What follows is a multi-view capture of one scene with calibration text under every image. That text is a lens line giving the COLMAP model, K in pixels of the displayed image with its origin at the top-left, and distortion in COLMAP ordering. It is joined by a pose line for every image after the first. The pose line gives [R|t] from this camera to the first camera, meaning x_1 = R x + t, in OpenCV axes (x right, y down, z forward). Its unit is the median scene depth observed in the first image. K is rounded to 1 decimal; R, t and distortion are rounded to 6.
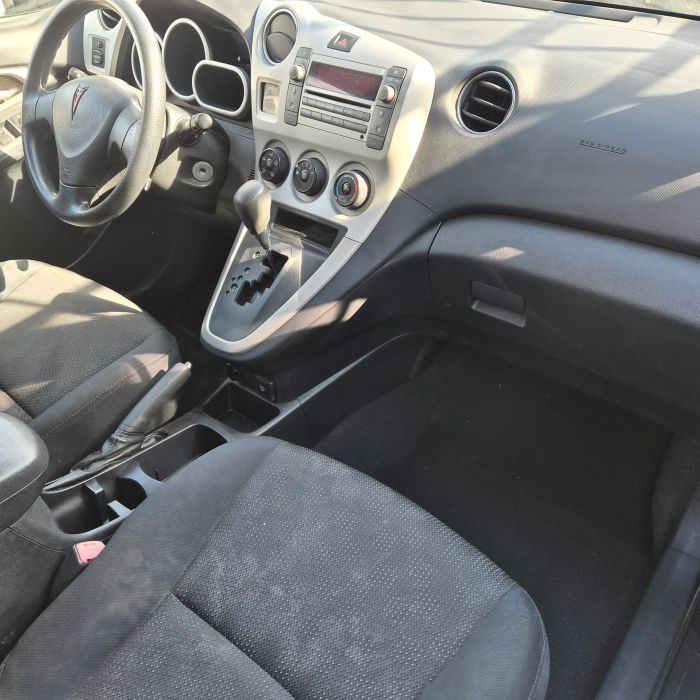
lens RADIAL K [[562.5, 0, 349.3], [0, 562.5, 350.3], [0, 0, 1]] dist [0.008322, -0.014861]
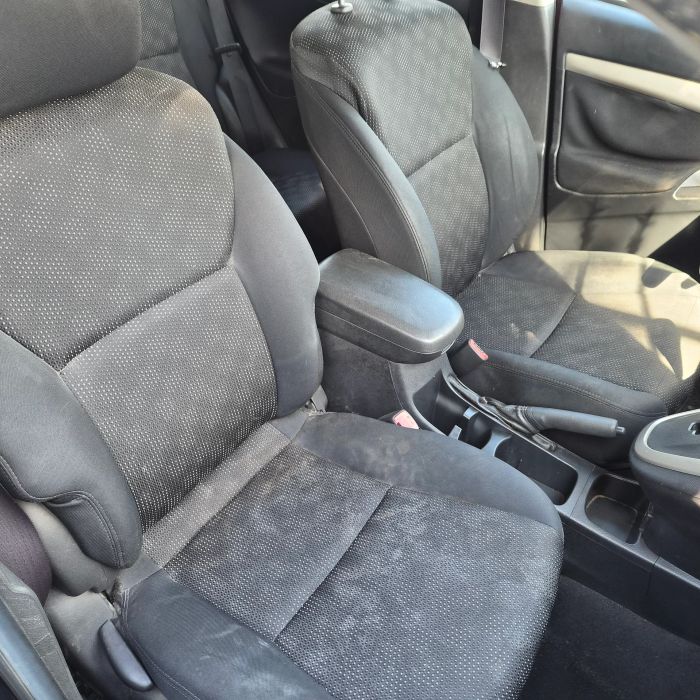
lens RADIAL K [[562.5, 0, 349.5], [0, 562.5, 351.5], [0, 0, 1]] dist [0.008322, -0.014861]
pose [[0.120215, 0.660722, -0.740941, 0.410591], [-0.663057, 0.608912, 0.435408, -0.243751], [0.738853, 0.438944, 0.511298, 0.150192]]
